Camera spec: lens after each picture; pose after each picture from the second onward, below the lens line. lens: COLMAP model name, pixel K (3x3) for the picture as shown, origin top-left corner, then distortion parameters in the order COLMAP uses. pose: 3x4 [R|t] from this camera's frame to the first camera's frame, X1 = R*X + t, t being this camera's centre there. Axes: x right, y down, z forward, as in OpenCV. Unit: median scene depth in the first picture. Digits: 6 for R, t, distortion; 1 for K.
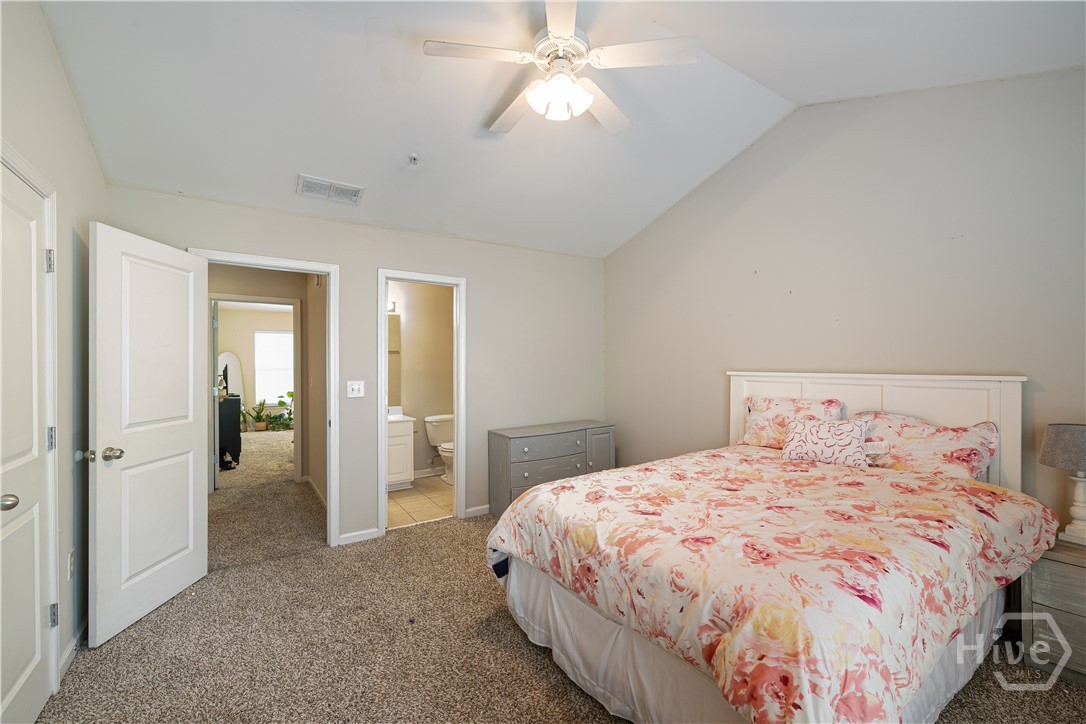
lens RADIAL K [[488.7, 0, 543.0], [0, 488.7, 362.0], [0, 0, 1]] dist [0.031757, 0.000043]
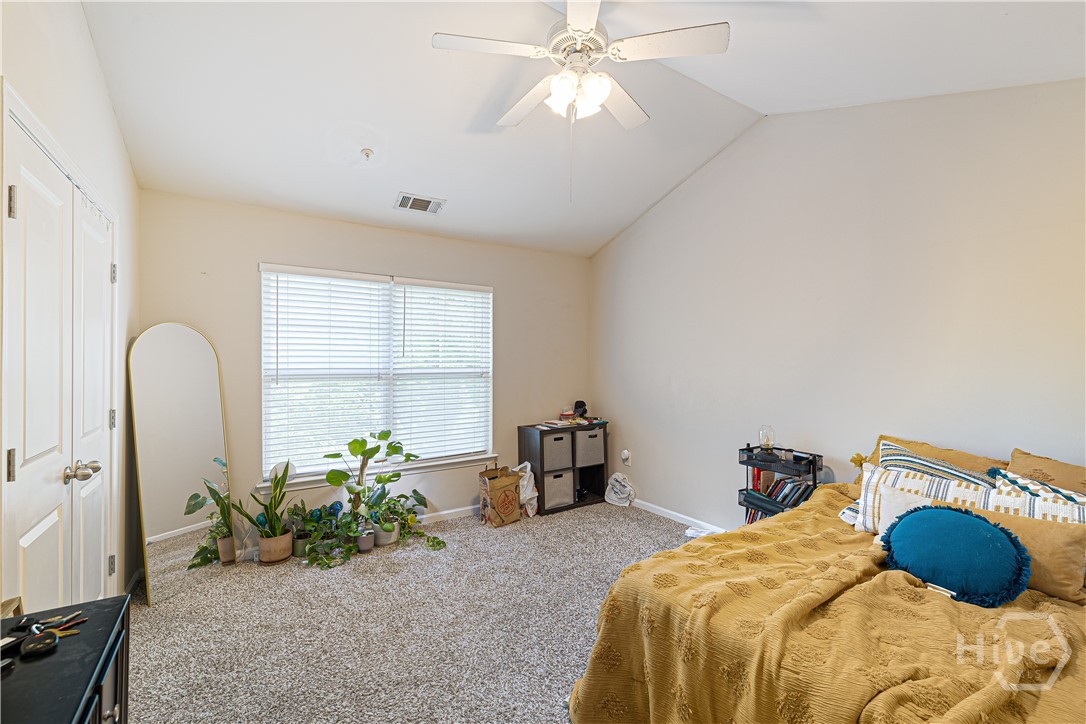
lens RADIAL K [[453.9, 0, 545.1], [0, 453.9, 360.5], [0, 0, 1]] dist [-0.000584, -0.000138]
pose [[0.999203, 0.017758, 0.035756, -0.395409], [-0.017998, 0.999818, 0.006403, -0.002115], [-0.035635, -0.007041, 0.999340, 0.675656]]
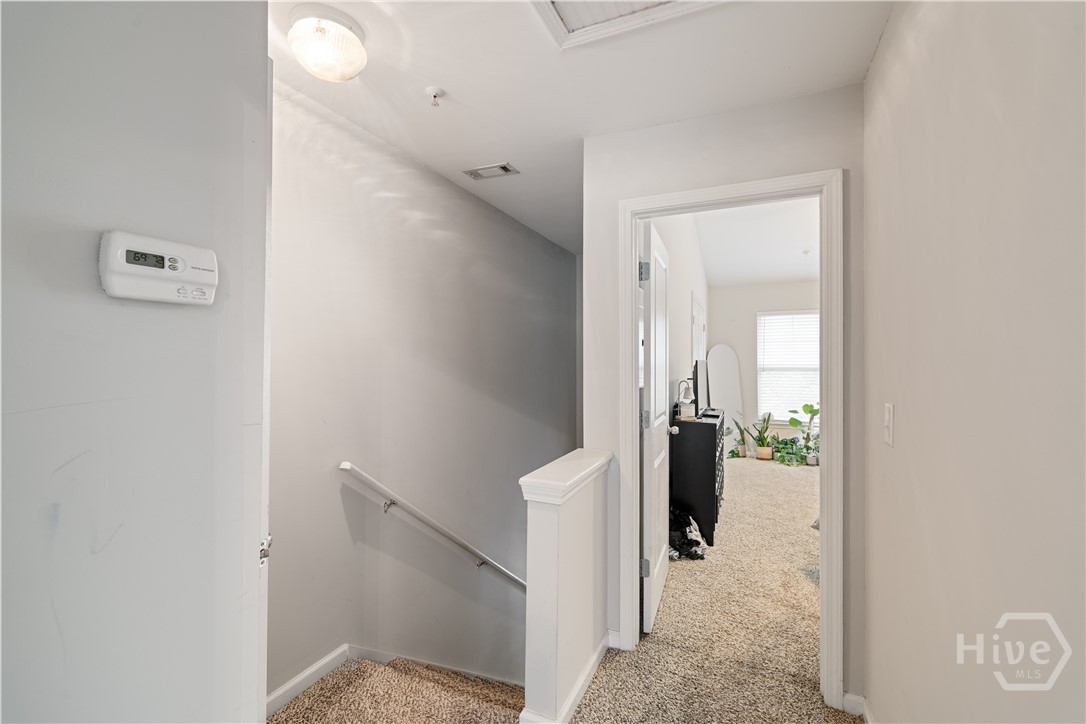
lens RADIAL K [[488.7, 0, 543.0], [0, 488.7, 362.0], [0, 0, 1]] dist [0.031757, 0.000043]
pose [[0.567102, 0.010502, -0.823580, -0.185234], [-0.006068, 0.999945, 0.008572, 0.001513], [0.823625, 0.000137, 0.567135, 0.361274]]
